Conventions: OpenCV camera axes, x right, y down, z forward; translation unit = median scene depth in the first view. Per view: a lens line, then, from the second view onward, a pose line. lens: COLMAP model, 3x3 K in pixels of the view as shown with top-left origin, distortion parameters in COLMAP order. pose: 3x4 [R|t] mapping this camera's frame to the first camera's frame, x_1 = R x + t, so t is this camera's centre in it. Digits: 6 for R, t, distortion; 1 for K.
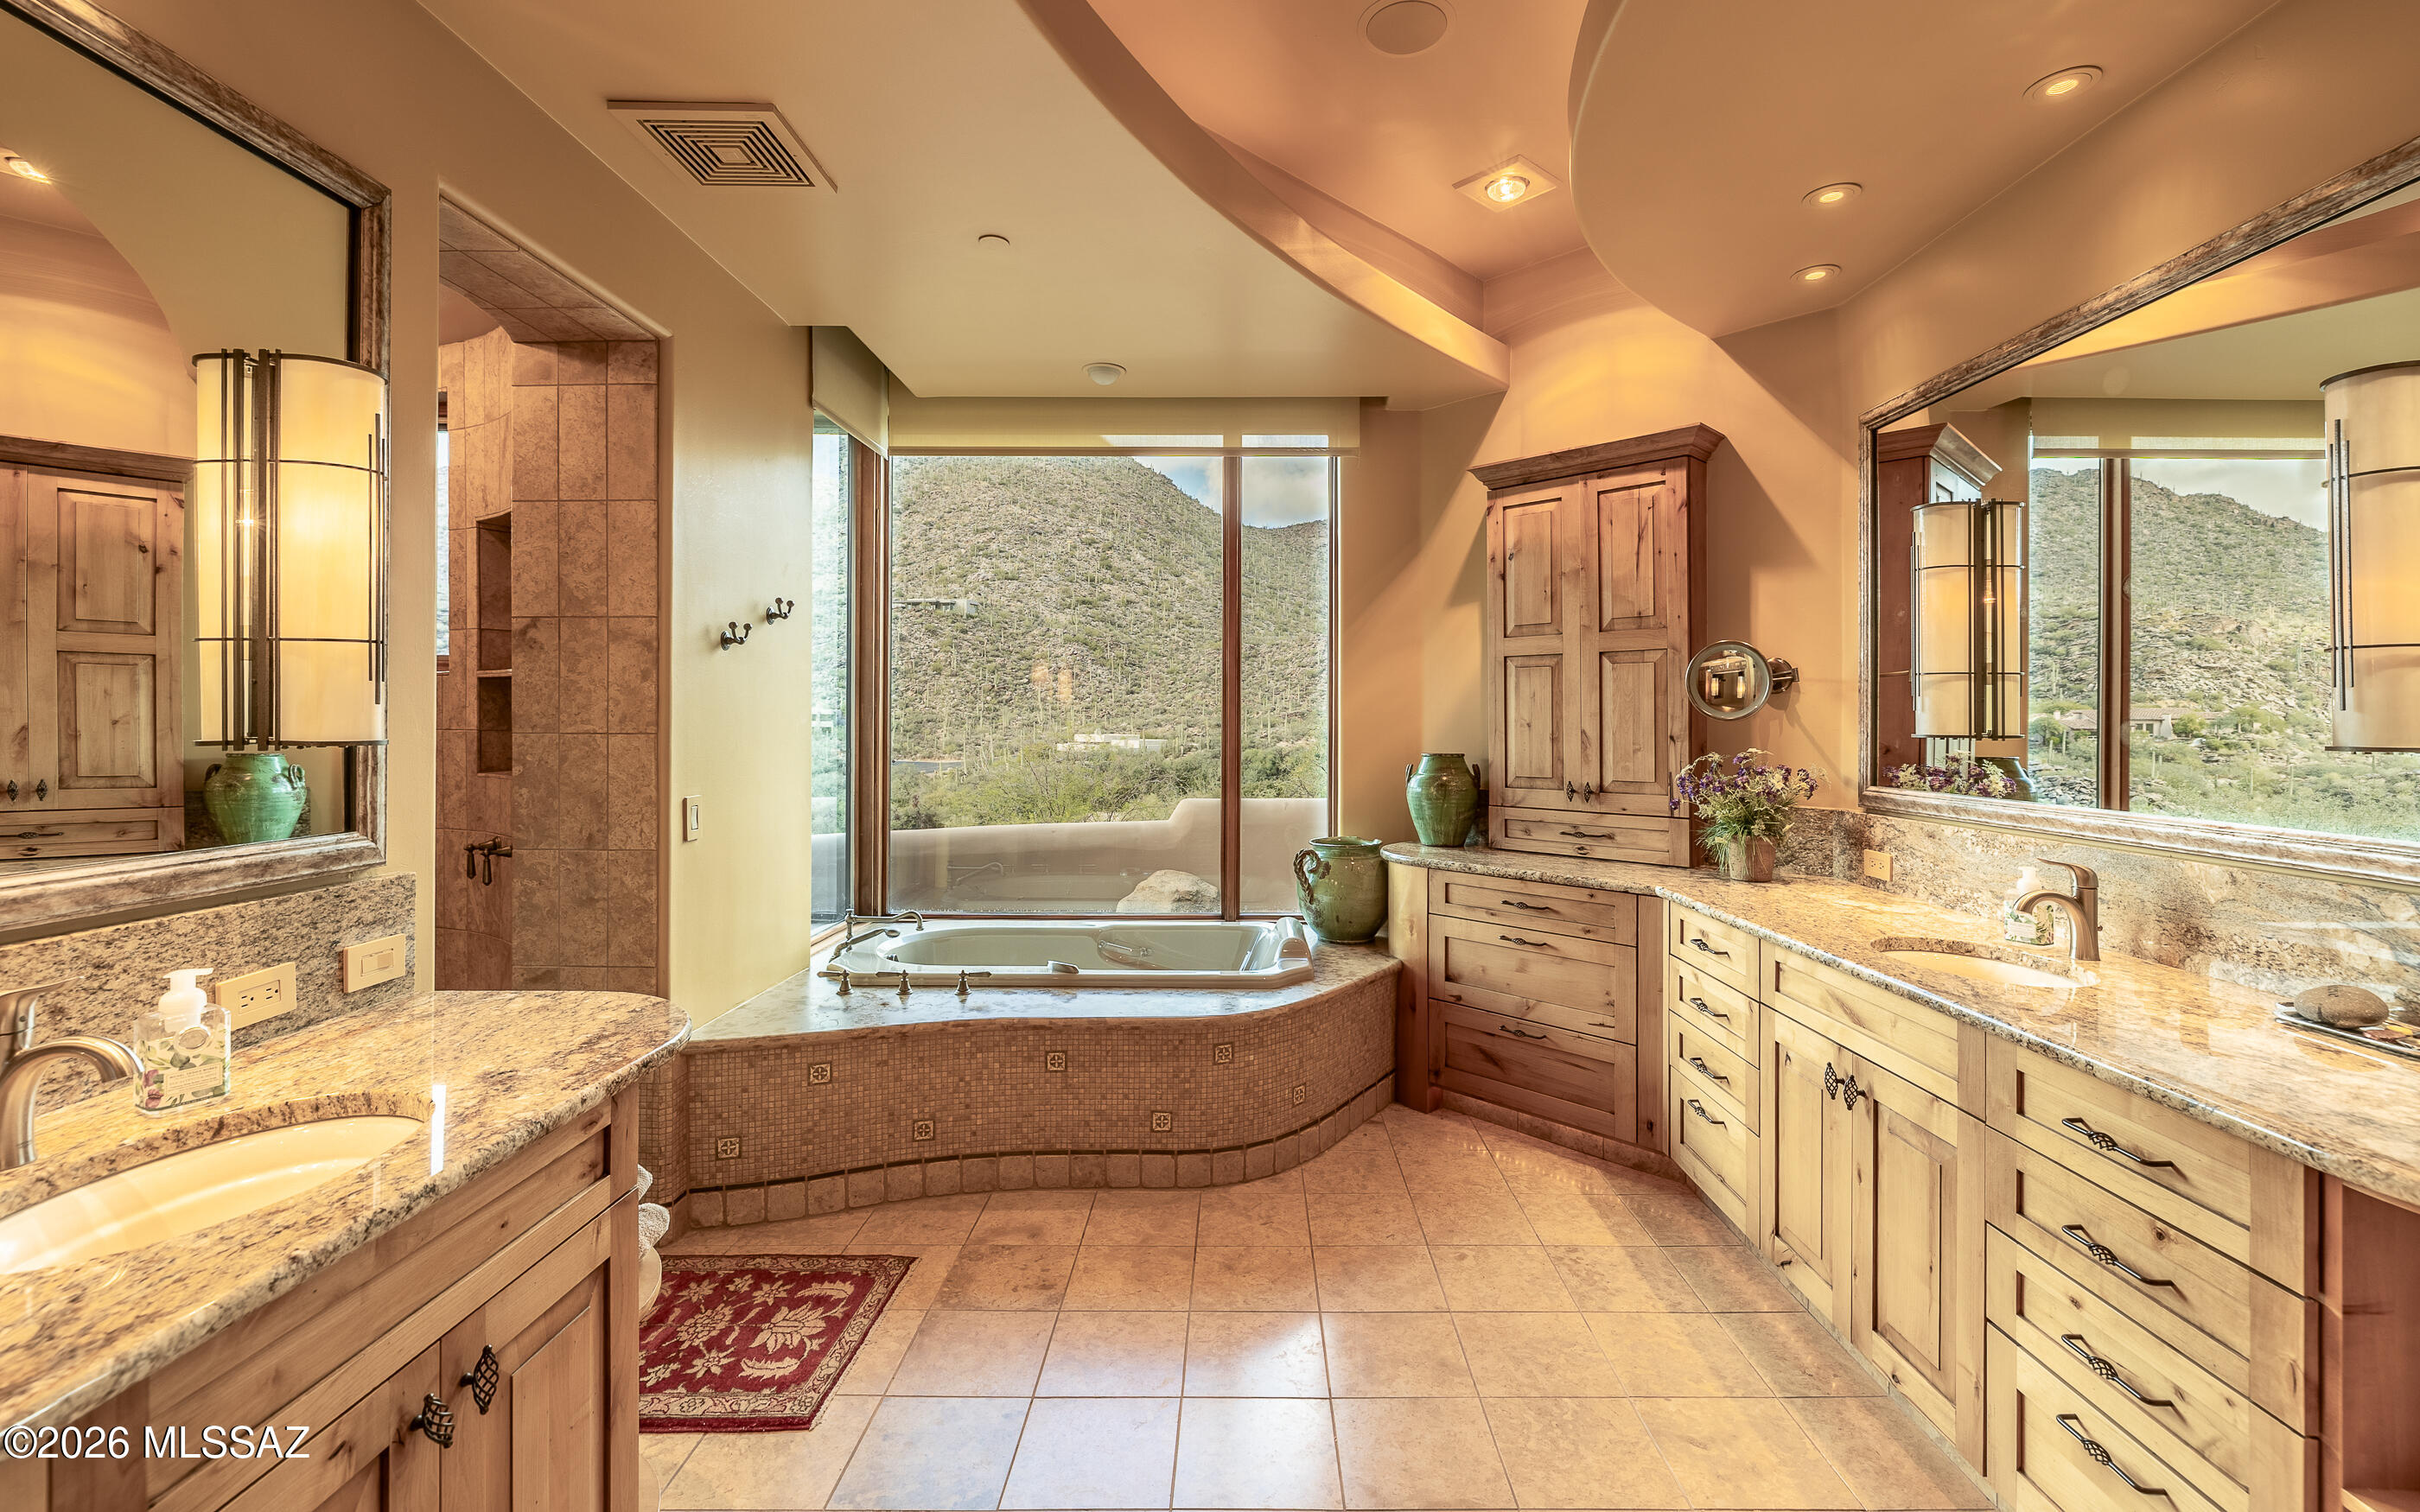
lens RADIAL K [[1044.2, 0, 1218.0], [0, 1044.2, 692.1], [0, 0, 1]] dist [-0.001452, -0.000635]
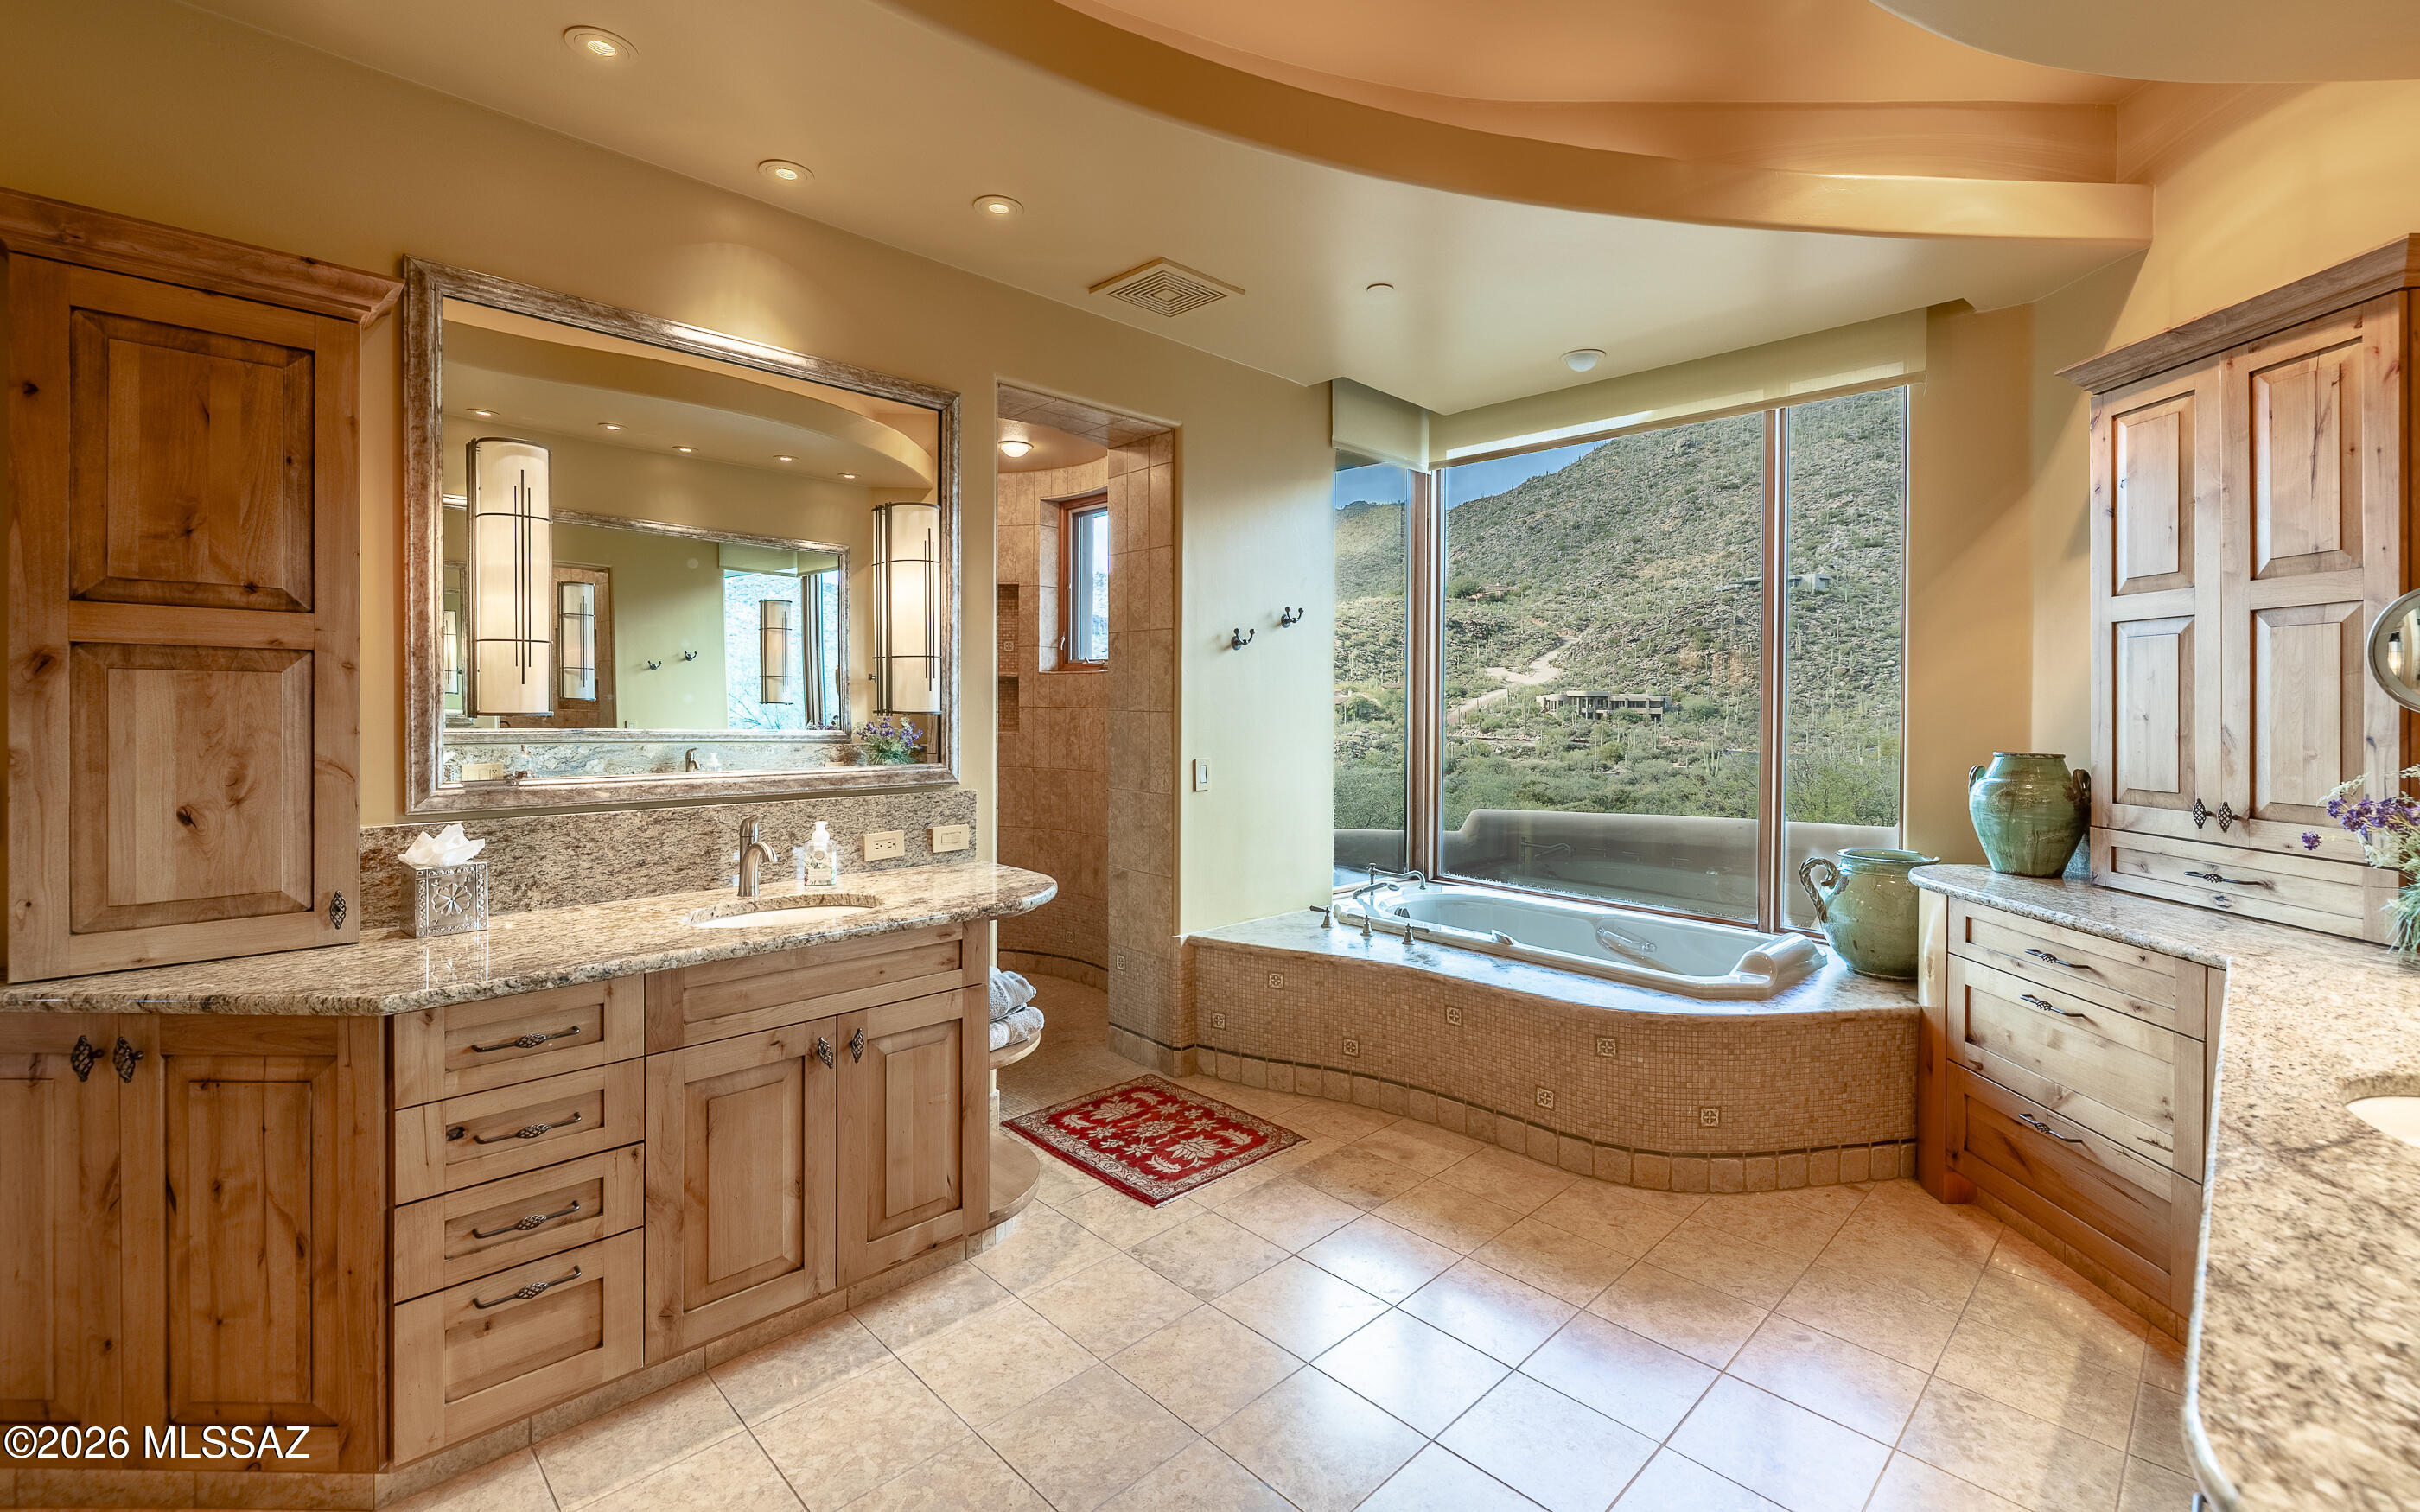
lens RADIAL K [[1032.8, 0, 1203.5], [0, 1032.8, 686.6], [0, 0, 1]] dist [-0.003069, -0.000388]
pose [[0.693472, -0.005478, -0.720463, 0.422367], [0.010801, 0.999938, 0.002794, 0.002071], [0.720402, -0.009719, 0.693488, 0.059121]]
